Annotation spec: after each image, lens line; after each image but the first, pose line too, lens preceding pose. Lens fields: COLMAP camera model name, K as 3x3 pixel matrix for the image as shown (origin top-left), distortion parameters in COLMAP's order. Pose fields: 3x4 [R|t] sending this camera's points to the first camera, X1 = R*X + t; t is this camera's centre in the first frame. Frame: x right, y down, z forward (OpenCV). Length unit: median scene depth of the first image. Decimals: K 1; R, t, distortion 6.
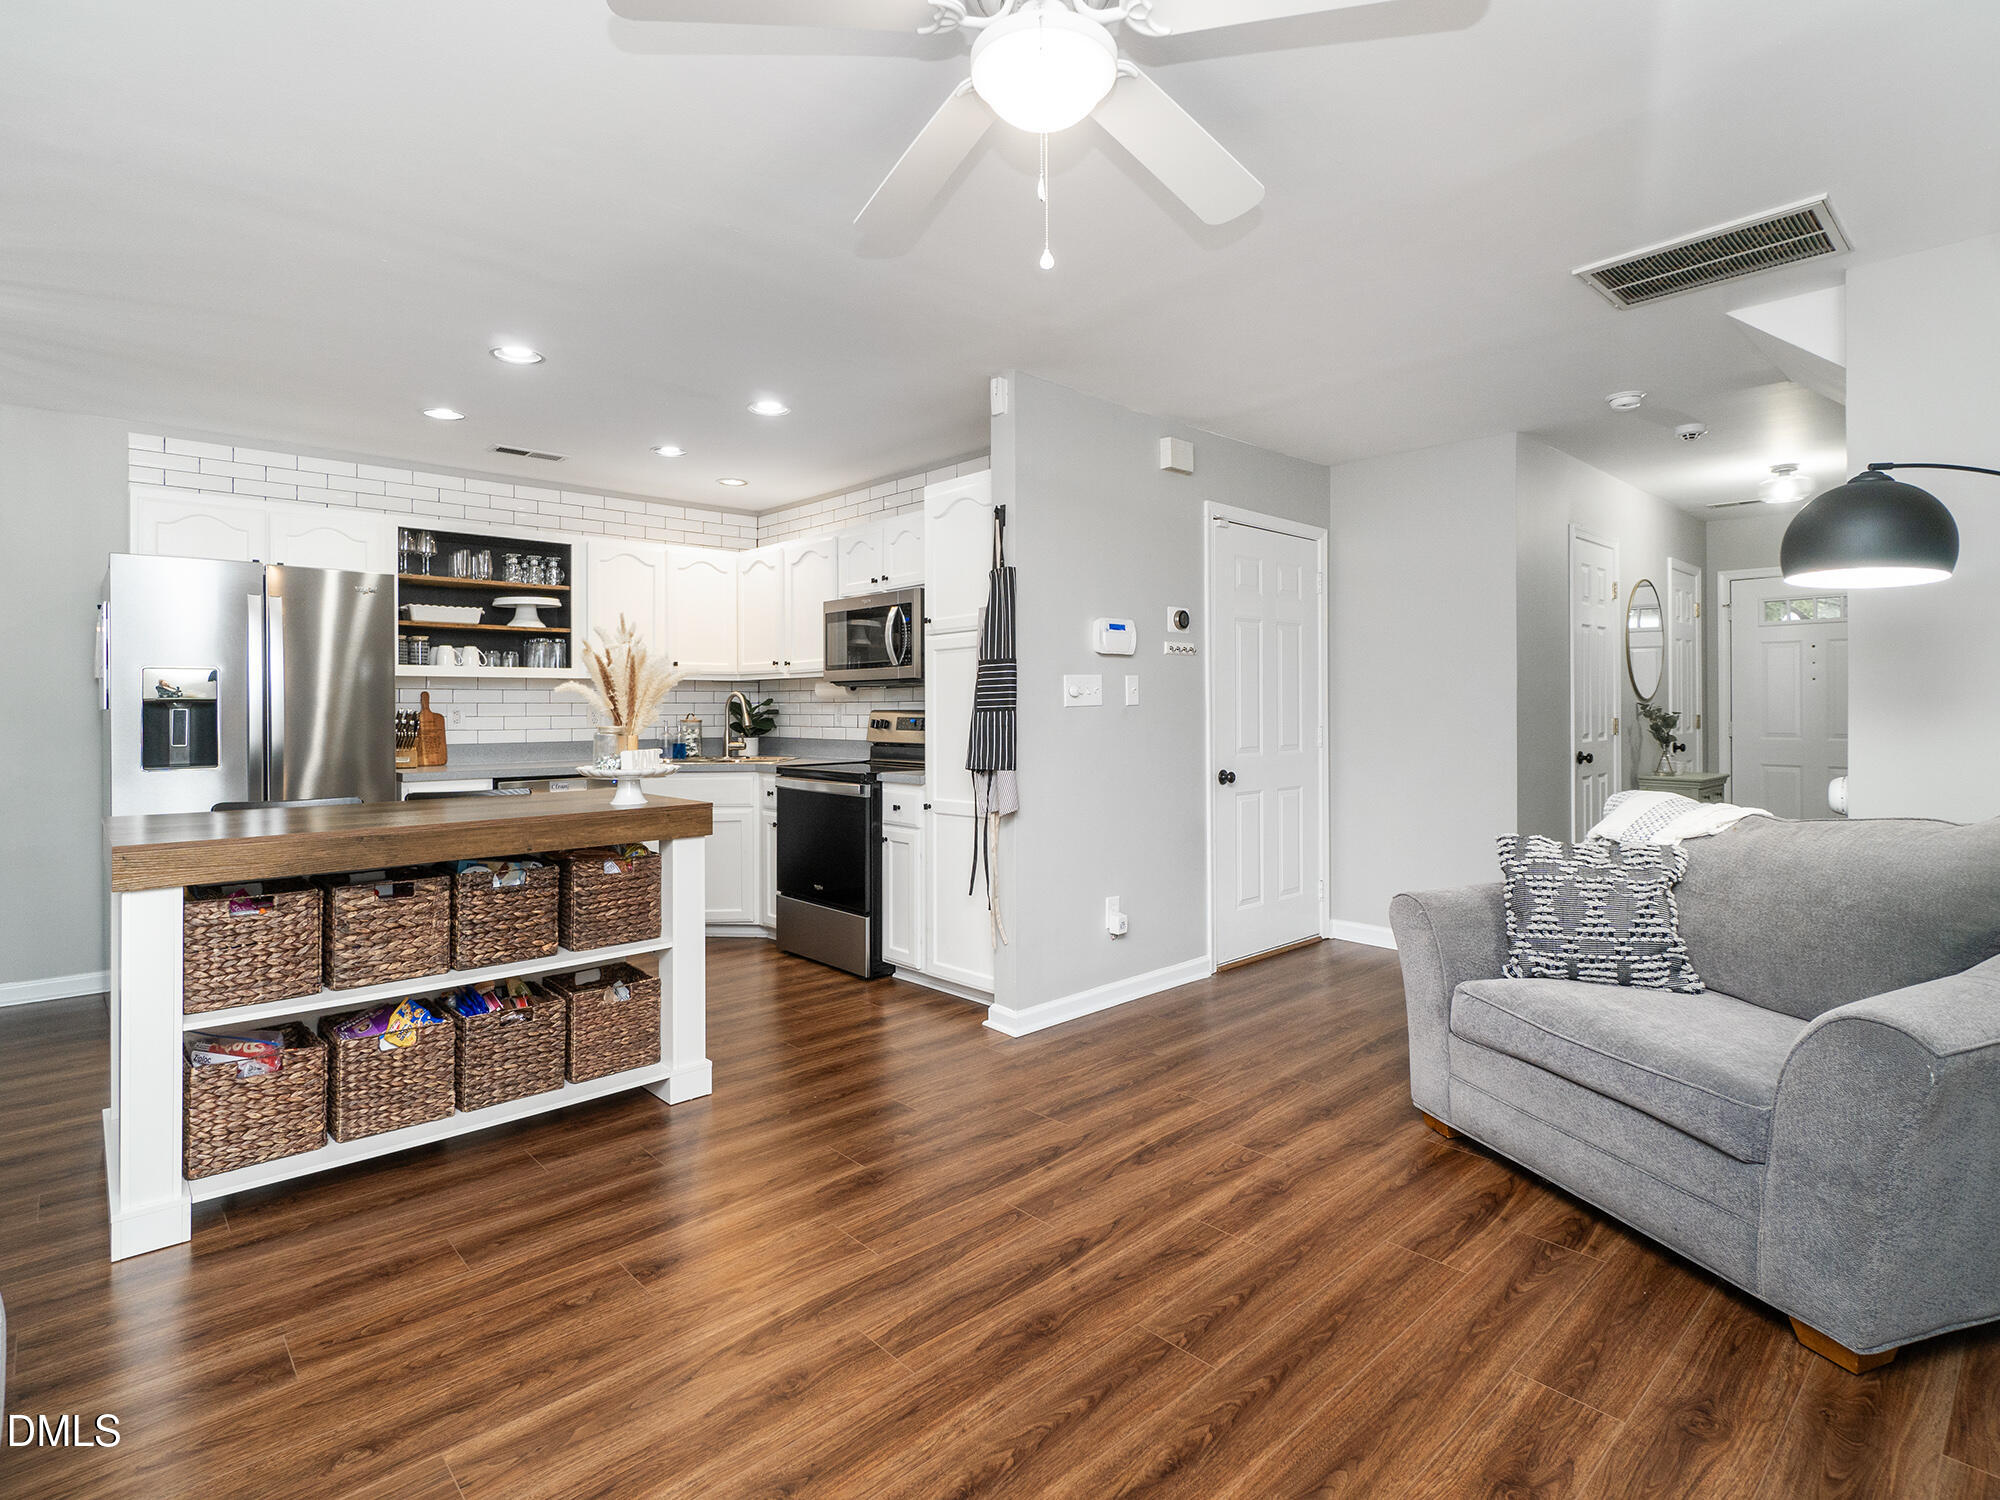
lens RADIAL K [[1015.3, 0, 1000.9], [0, 1015.3, 698.1], [0, 0, 1]] dist [0.005017, -0.000729]
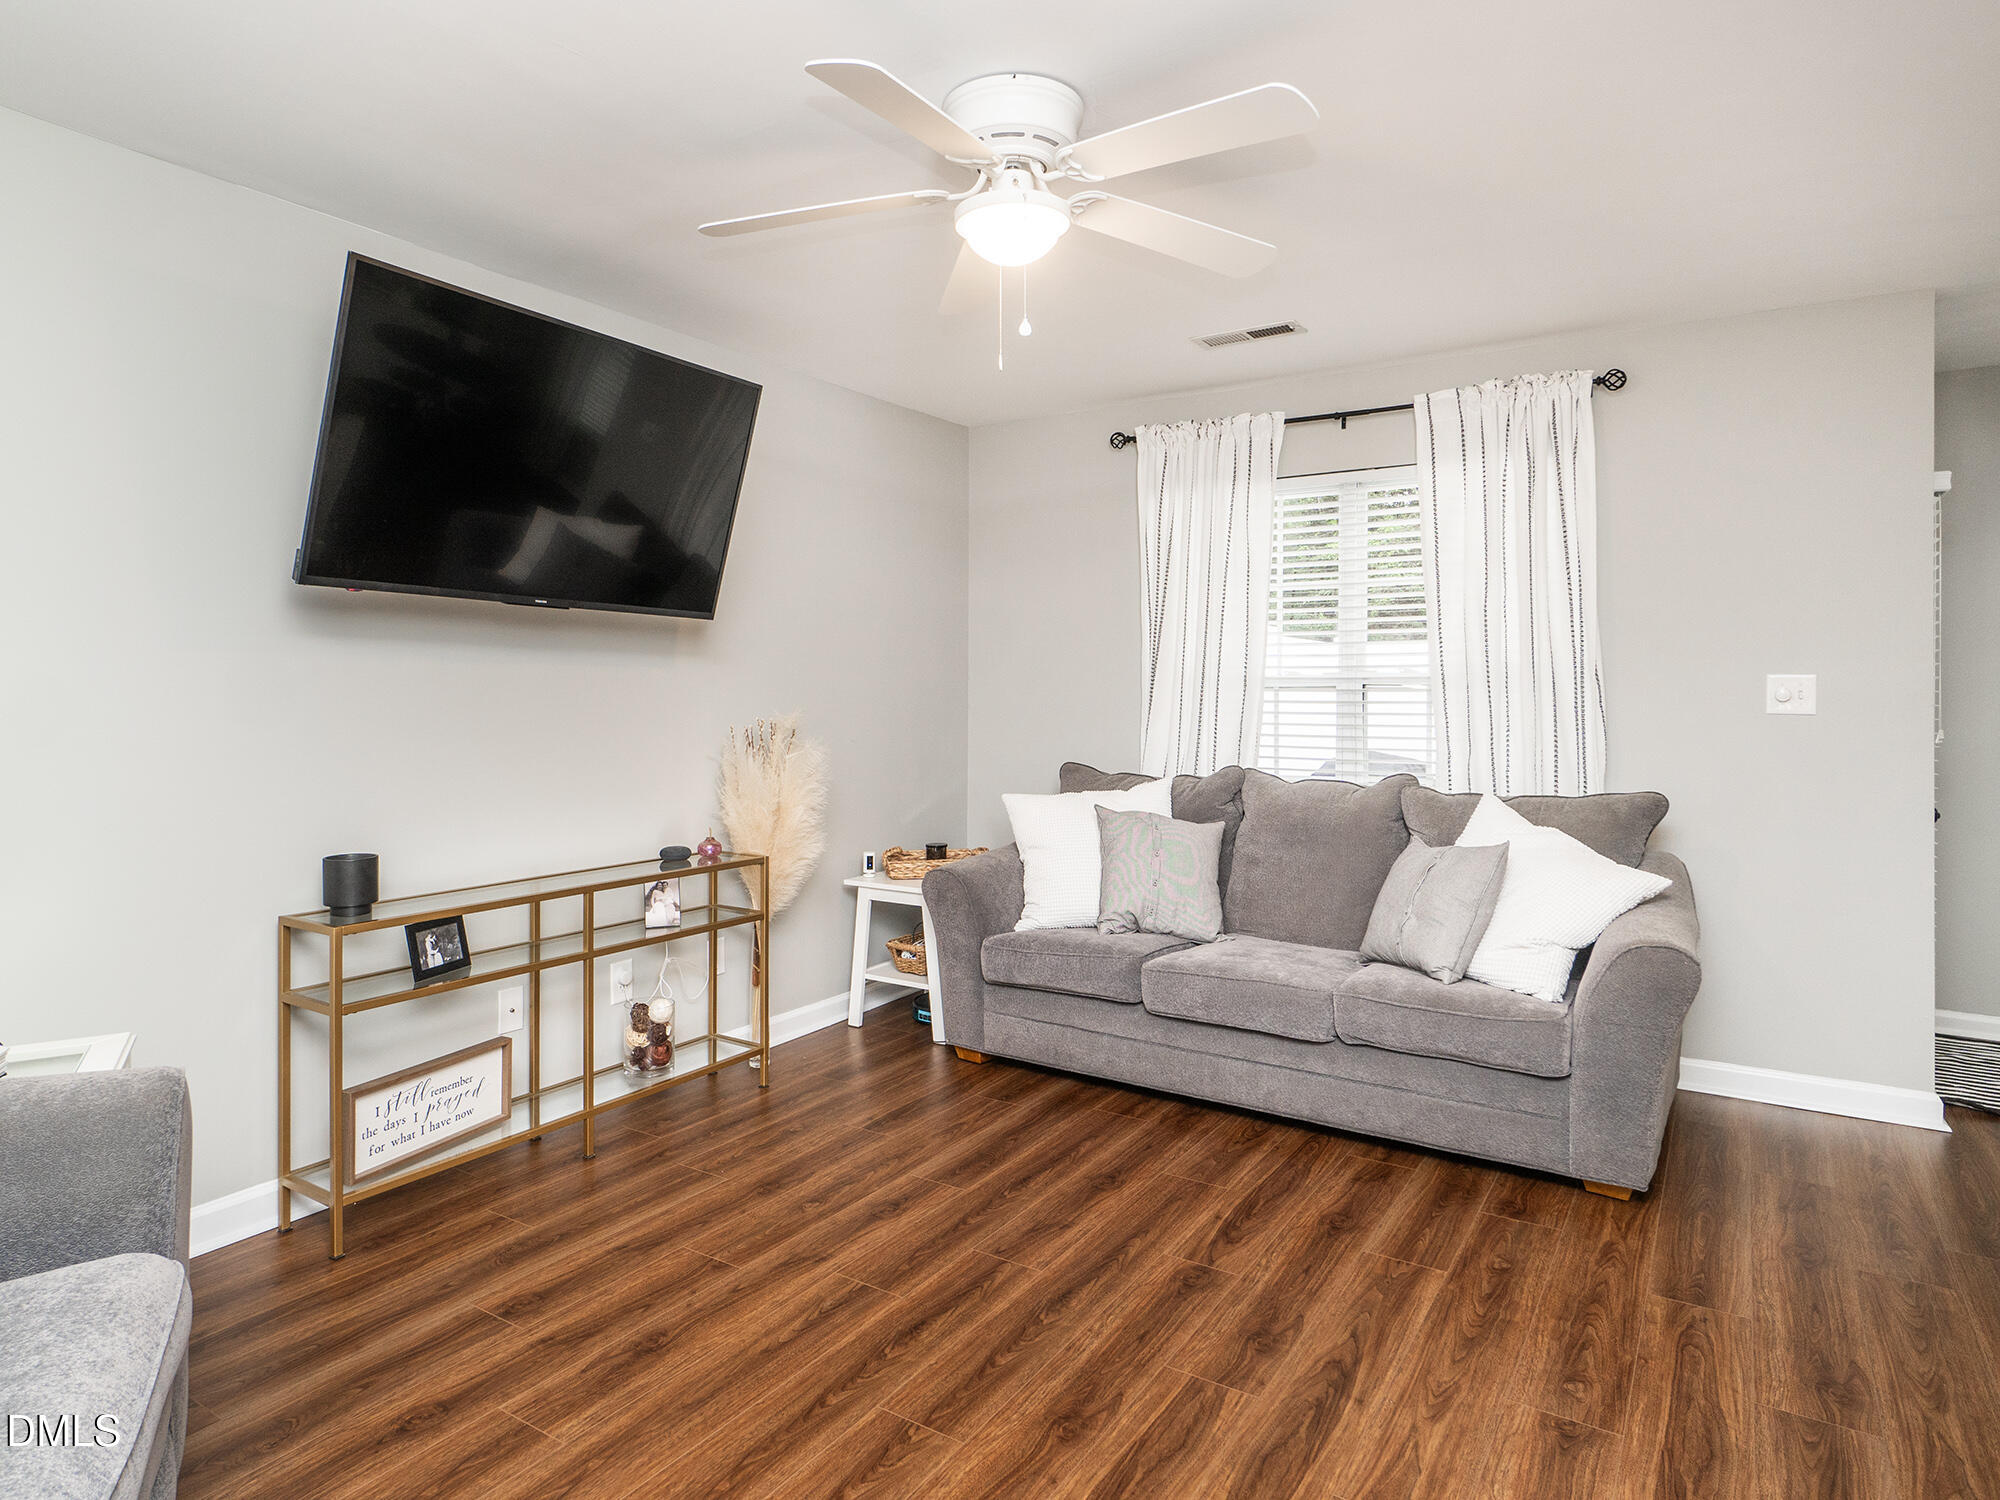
lens RADIAL K [[1184.3, 0, 961.7], [0, 1184.3, 686.8], [0, 0, 1]] dist [0.001272, 0.001220]
pose [[-0.970033, 0.003462, -0.242950, 0.148024], [0.005598, 0.999952, -0.008103, -0.008276], [0.242910, -0.009220, -0.970005, 0.773073]]
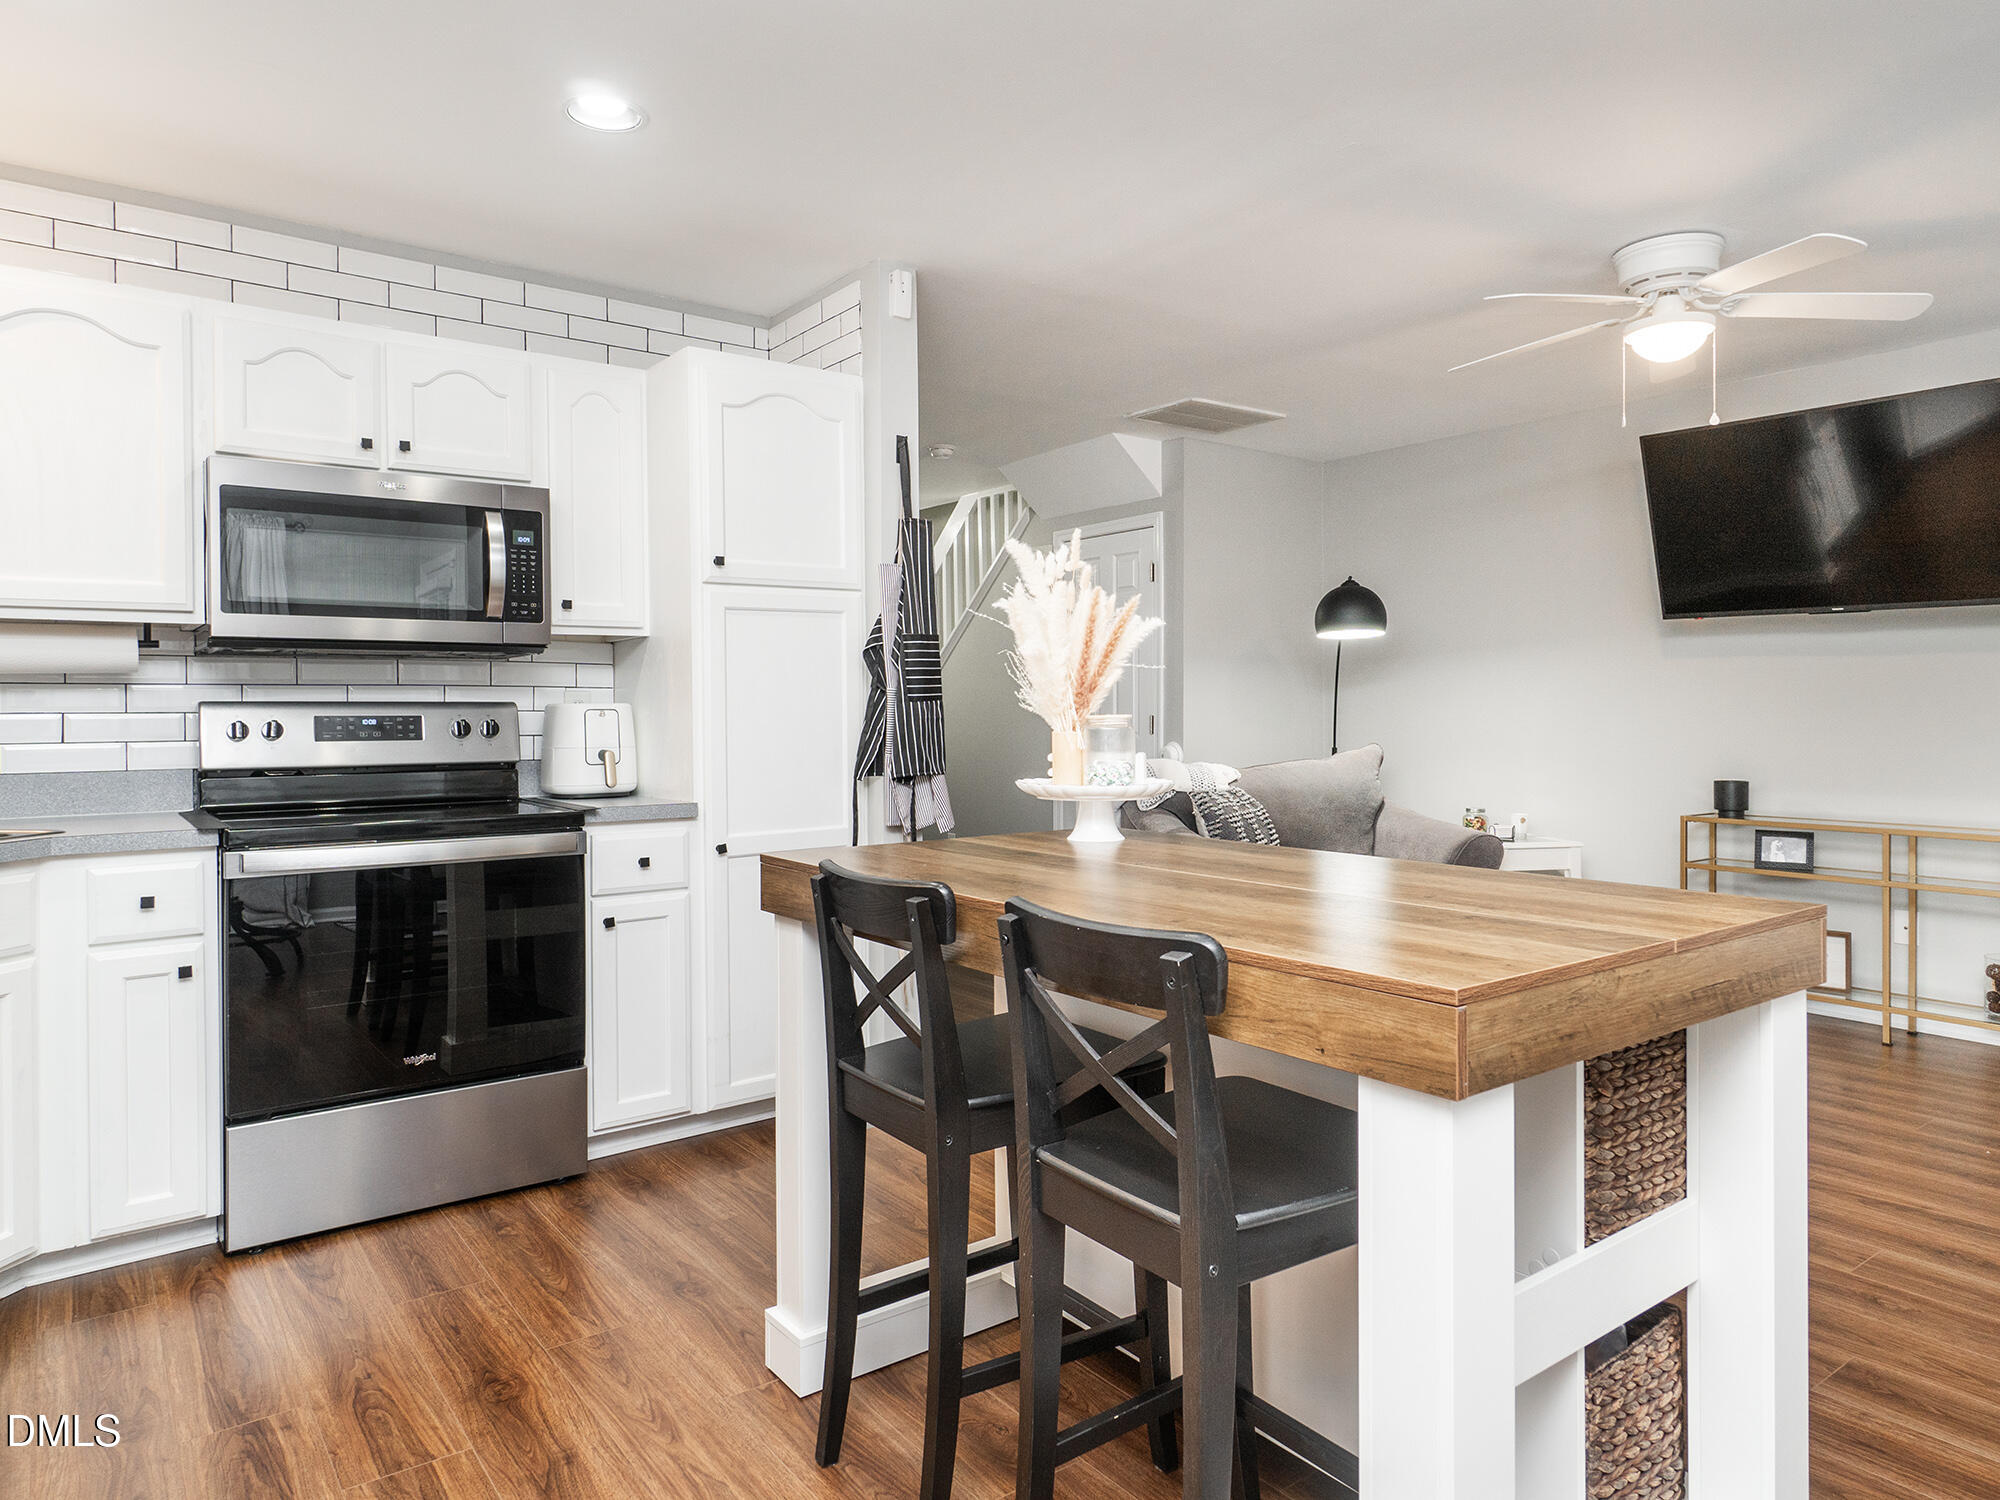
lens RADIAL K [[1265.5, 0, 1027.5], [0, 1265.5, 725.5], [0, 0, 1]] dist [0.008331, 0.001591]
pose [[0.083526, -0.008045, 0.996473, -0.719728], [-0.004035, 0.999956, 0.008411, 0.016622], [-0.996497, -0.004723, 0.083490, 0.615520]]
